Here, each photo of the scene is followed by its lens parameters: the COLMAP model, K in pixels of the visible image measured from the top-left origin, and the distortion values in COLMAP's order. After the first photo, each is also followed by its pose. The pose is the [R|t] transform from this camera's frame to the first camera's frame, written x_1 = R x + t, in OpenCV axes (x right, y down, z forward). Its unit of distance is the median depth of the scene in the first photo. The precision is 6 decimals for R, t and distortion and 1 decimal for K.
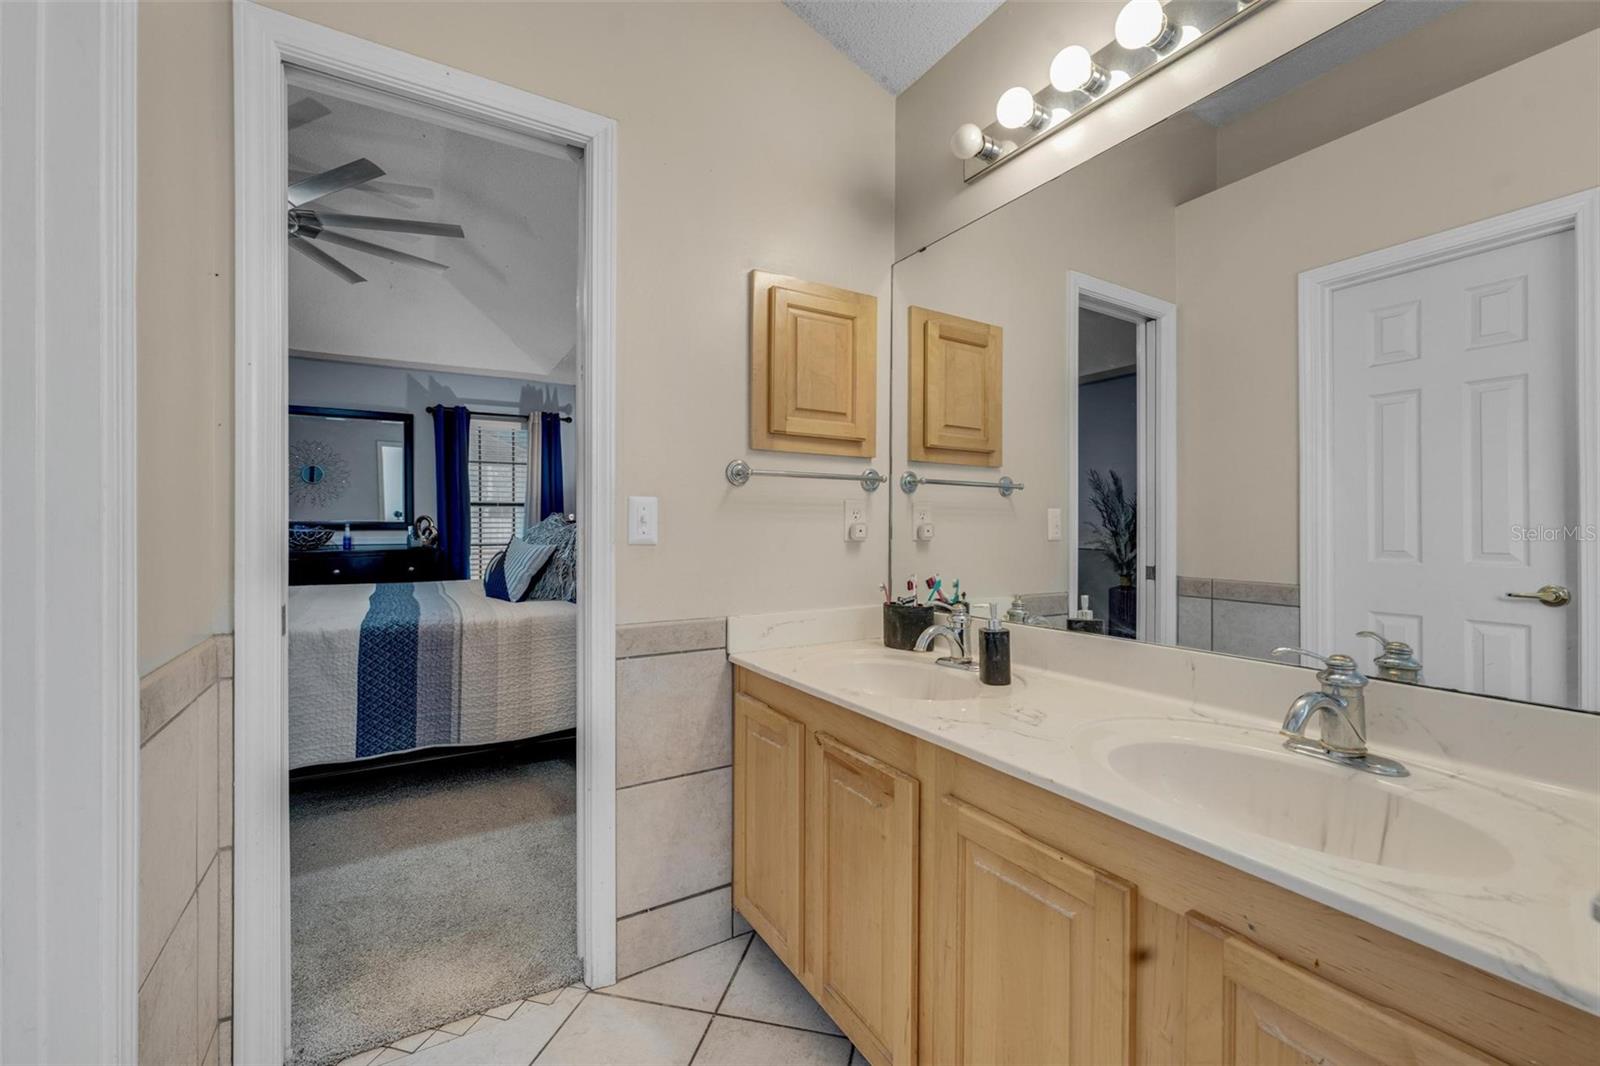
lens RADIAL K [[654.6, 0, 800.0], [0, 654.6, 533.0], [0, 0, 1]] dist [0.000476, 0.000164]
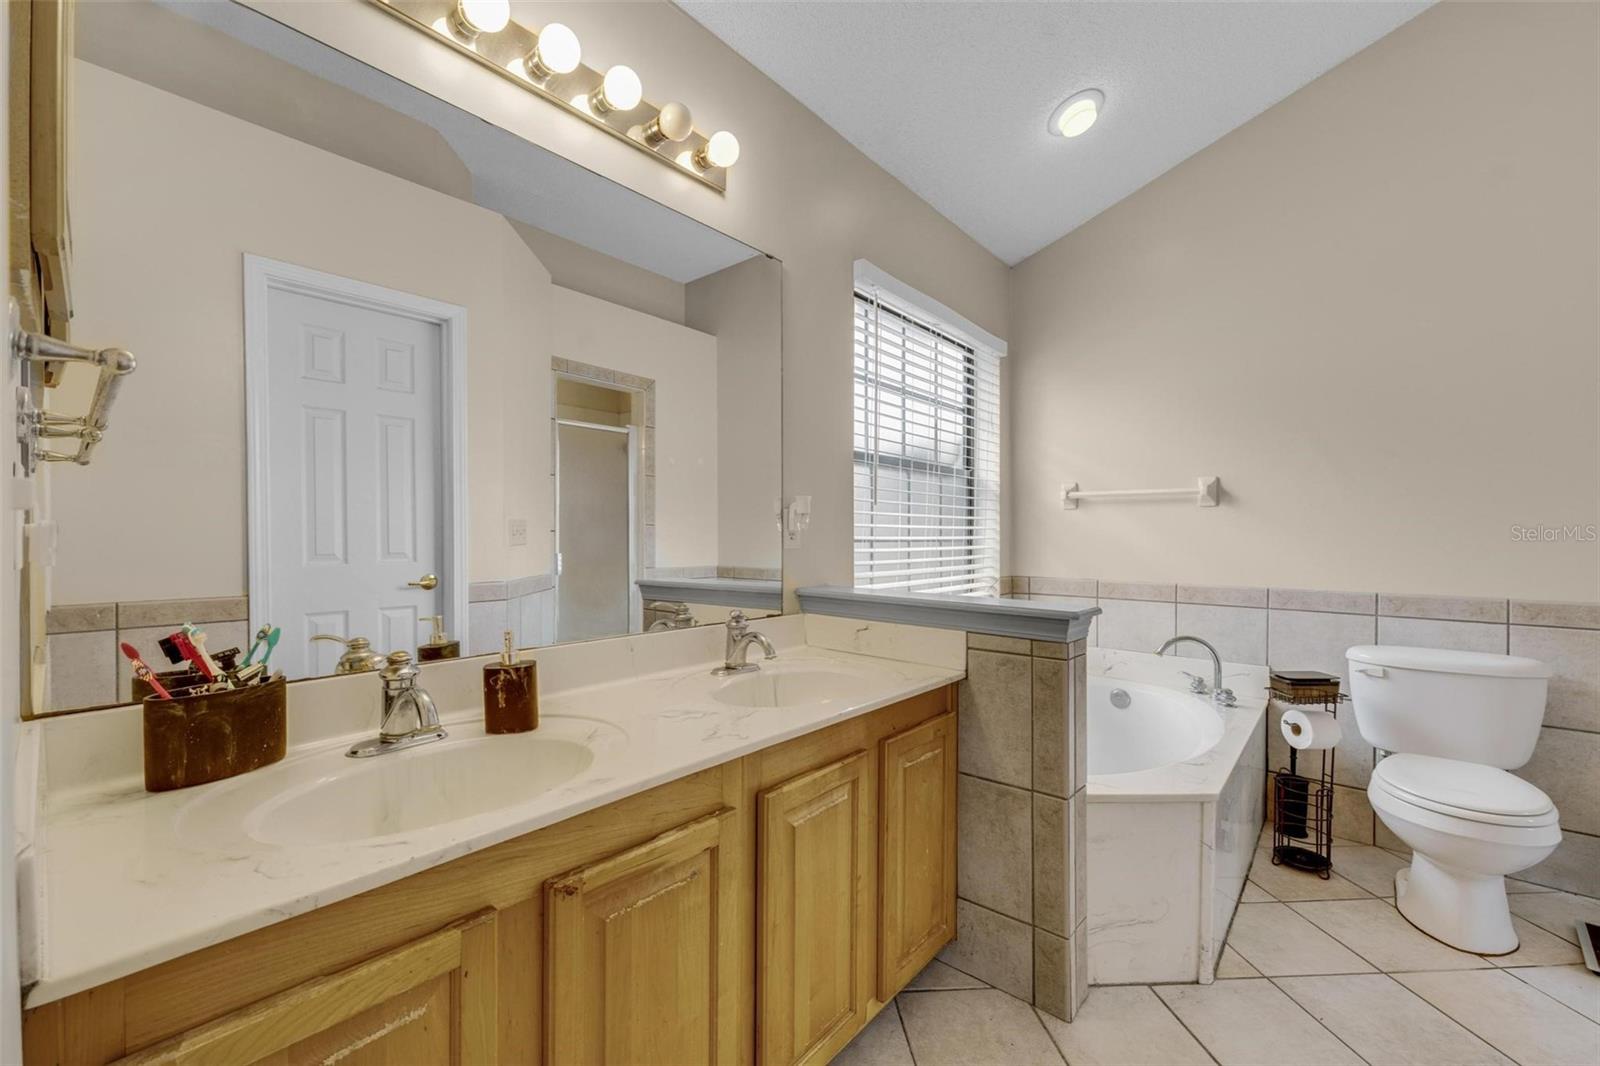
lens RADIAL K [[645.2, 0, 802.2], [0, 645.2, 543.6], [0, 0, 1]] dist [-0.000363, 0.000249]
pose [[-0.306750, -0.014161, 0.951685, -0.411018], [0.001496, 0.999881, 0.015360, -0.006760], [-0.951789, 0.006135, -0.306692, 0.671819]]
